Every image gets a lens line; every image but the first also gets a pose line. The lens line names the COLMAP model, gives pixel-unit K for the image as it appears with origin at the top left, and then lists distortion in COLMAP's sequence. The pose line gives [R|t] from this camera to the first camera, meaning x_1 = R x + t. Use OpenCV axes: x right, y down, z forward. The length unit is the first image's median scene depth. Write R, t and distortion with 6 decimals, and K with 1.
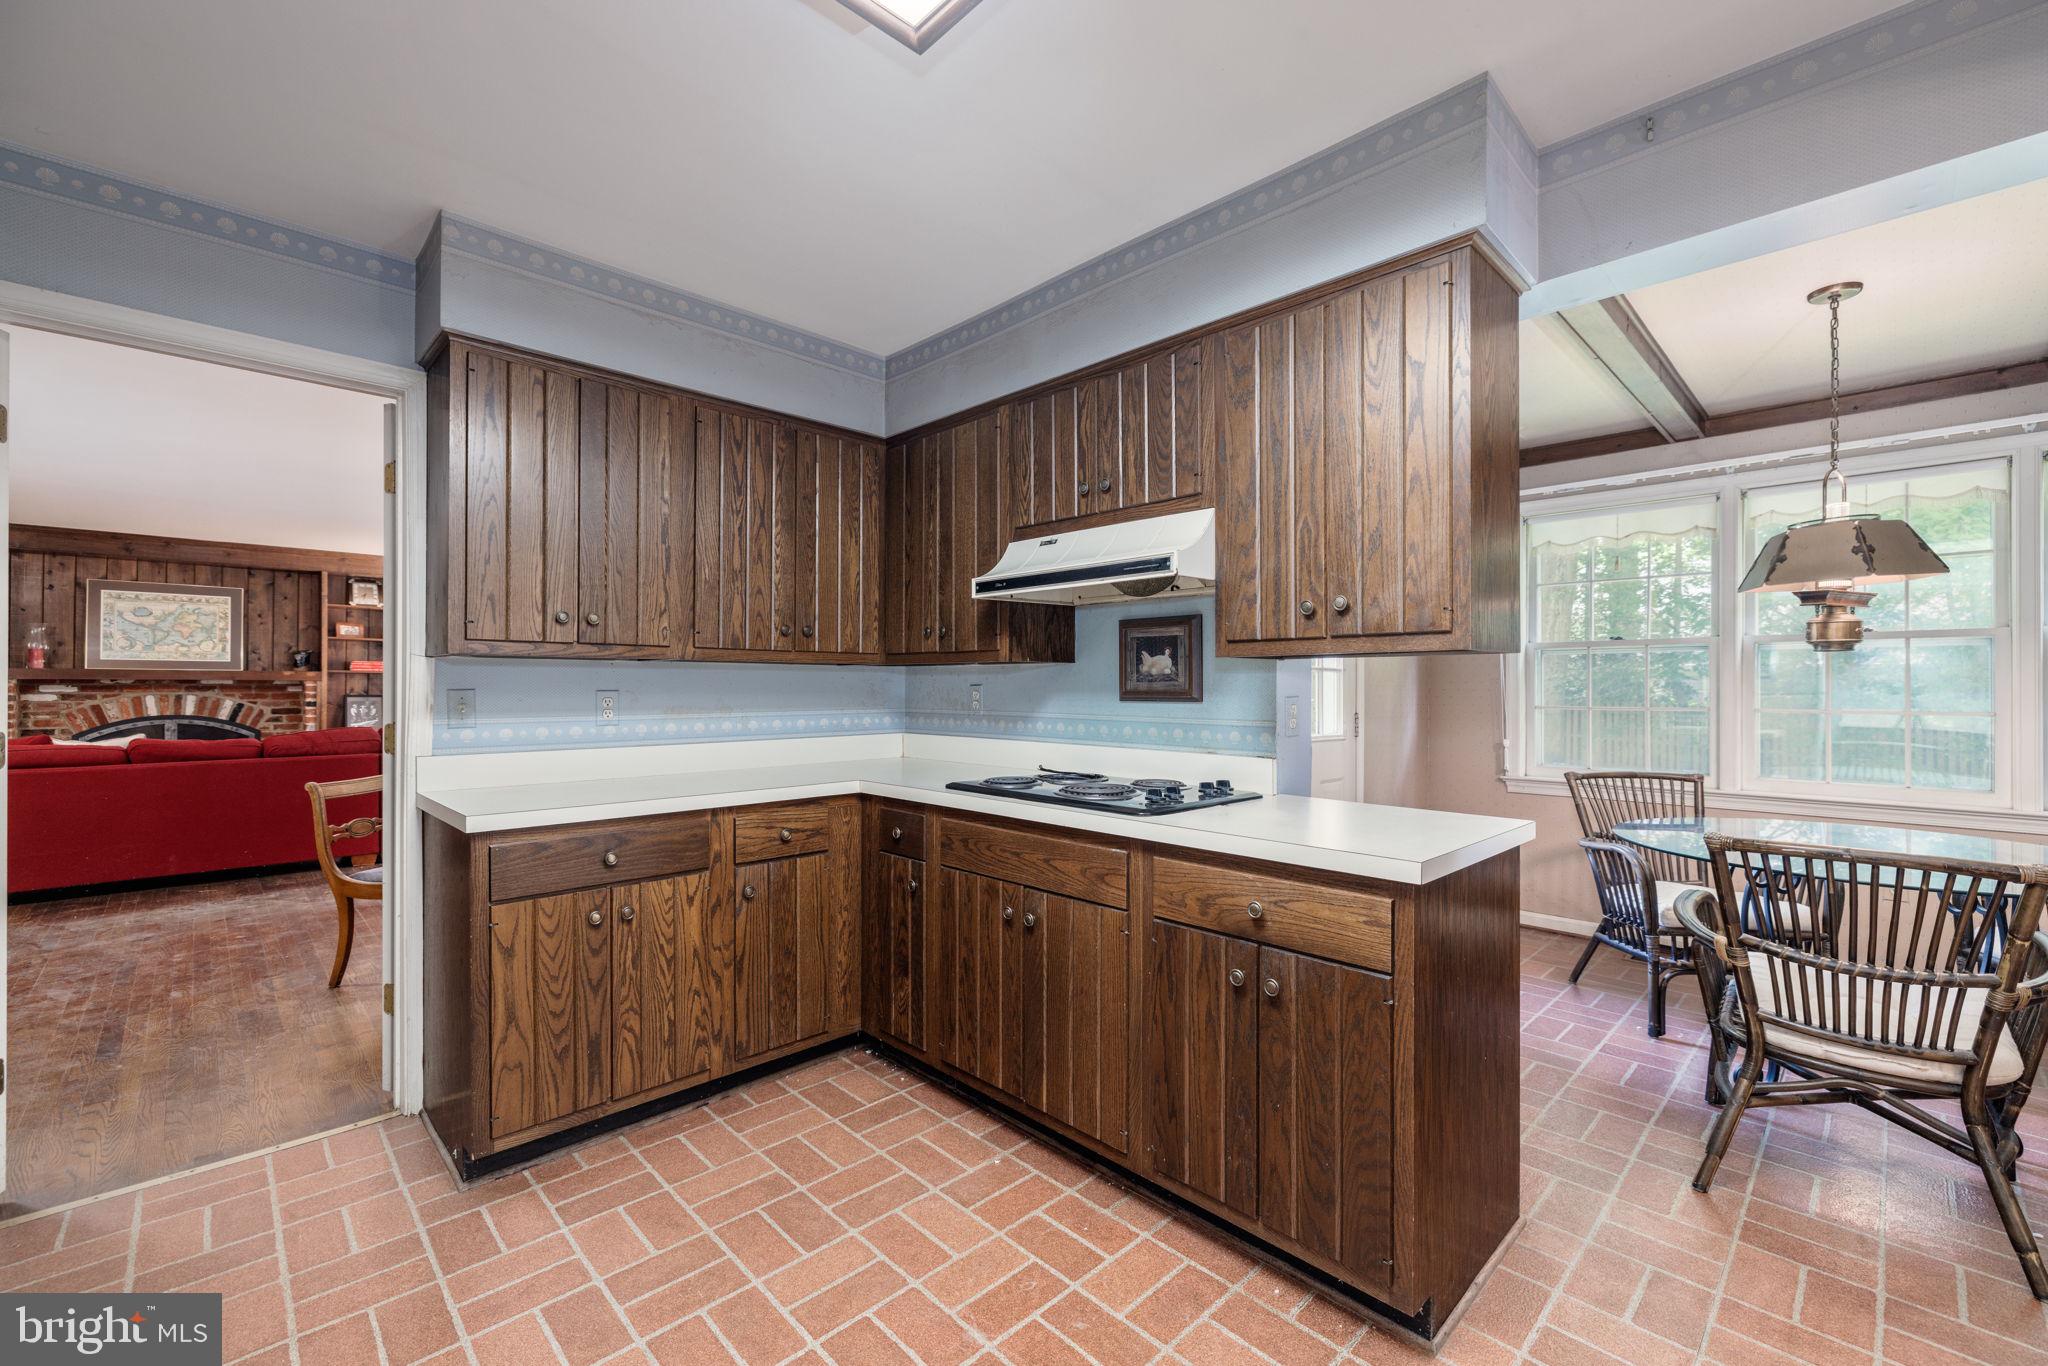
lens RADIAL K [[853.3, 0, 1024.0], [0, 853.3, 683.0], [0, 0, 1]] dist [-0.002157, -0.000332]
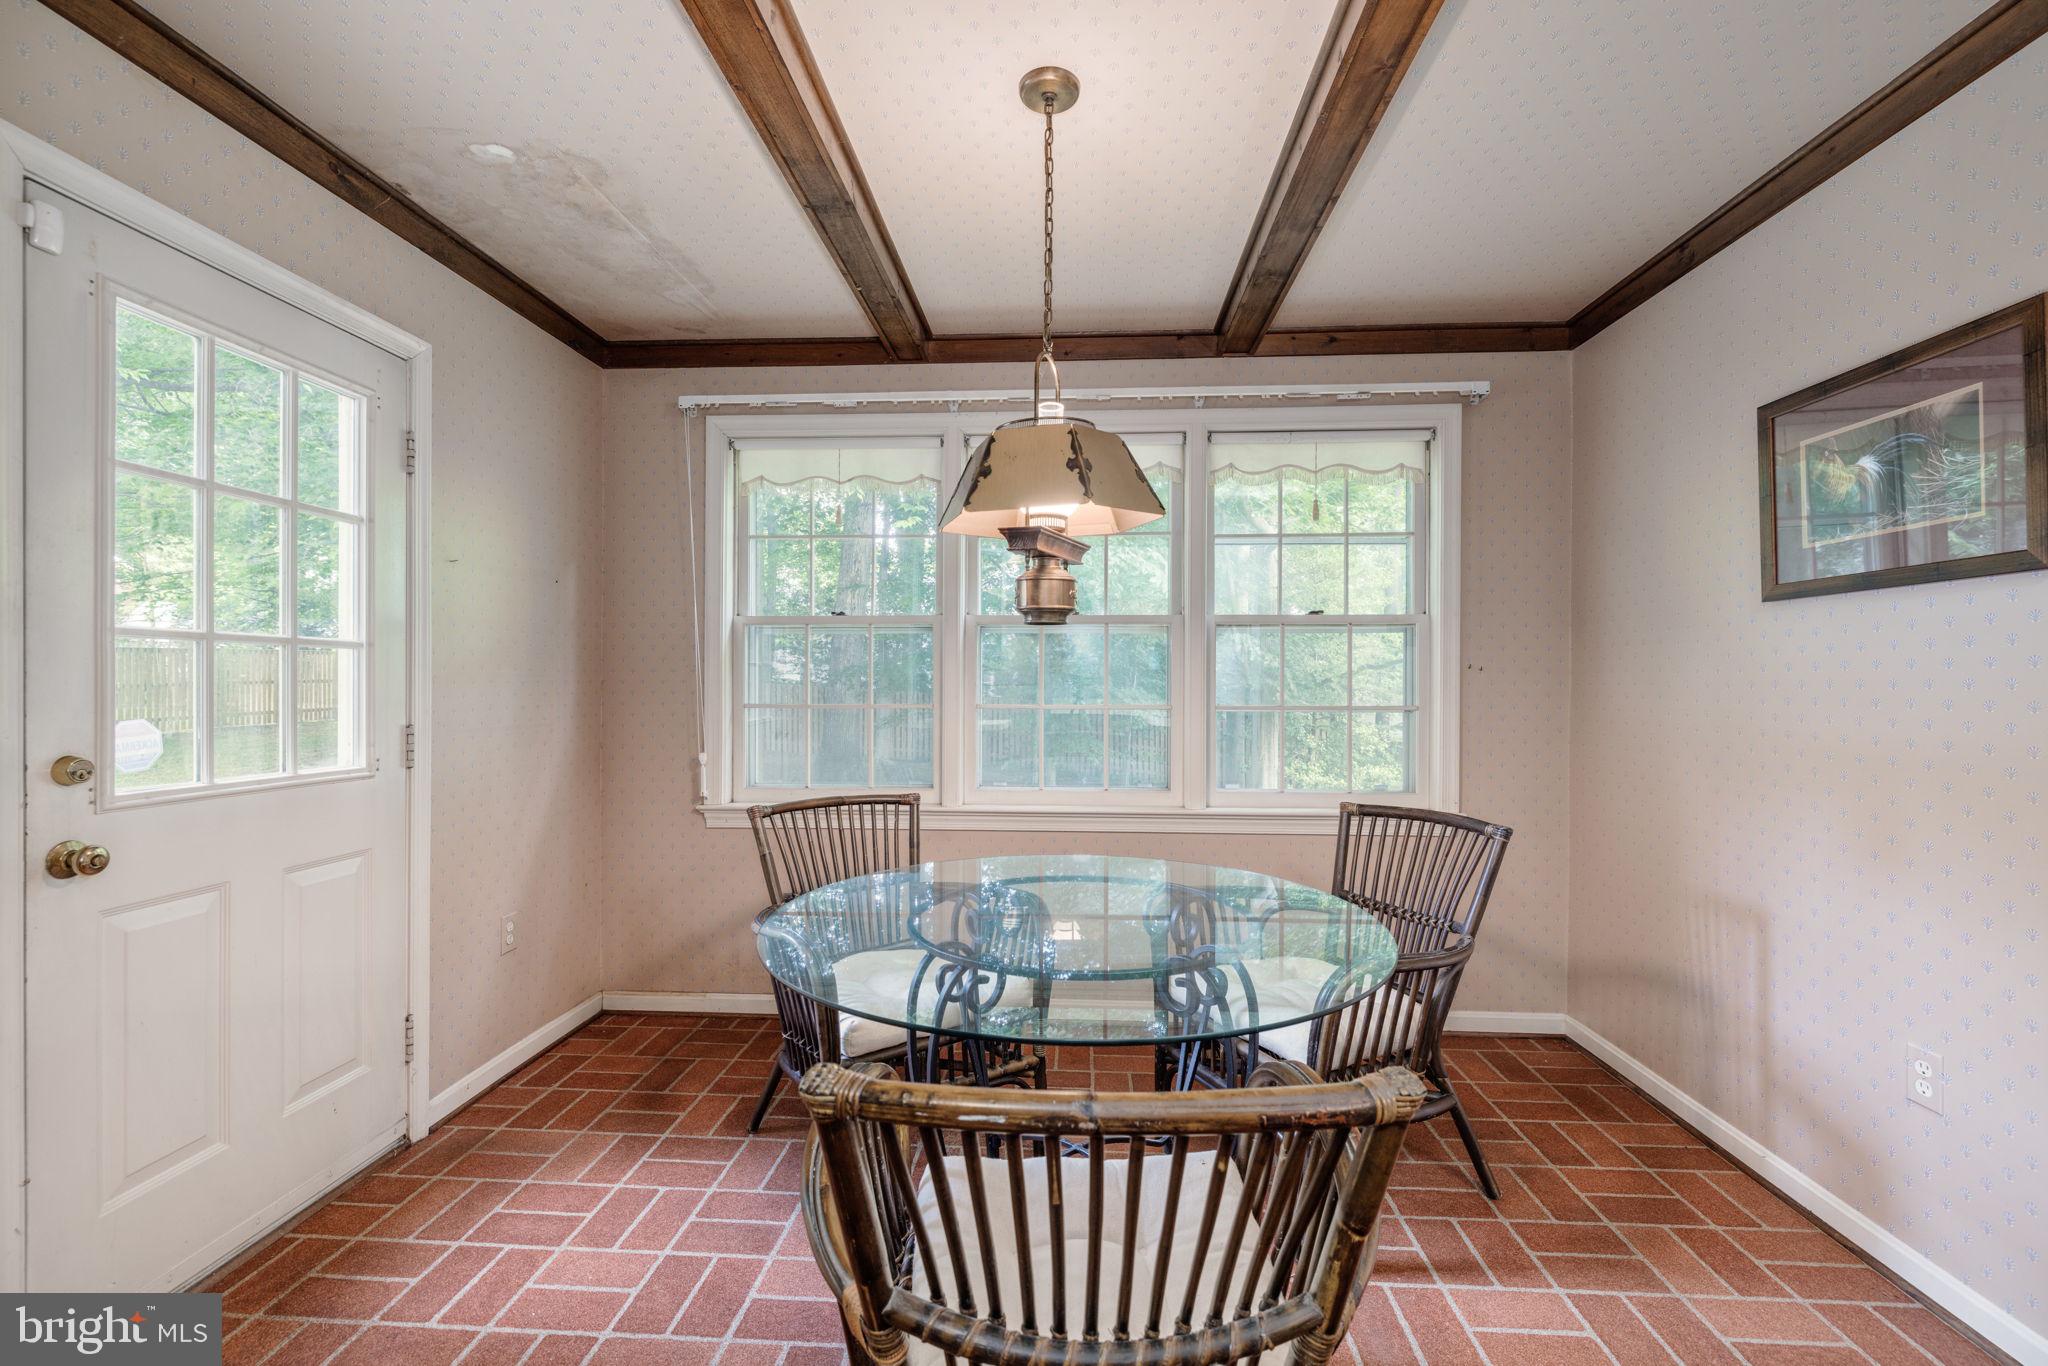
lens RADIAL K [[941.8, 0, 1024.0], [0, 941.8, 683.0], [0, 0, 1]] dist [0.000154, -0.000004]
pose [[0.741870, -0.001538, 0.670542, 0.460175], [-0.003934, 0.999970, 0.006646, 0.005290], [-0.670532, -0.007568, 0.741842, 0.480867]]
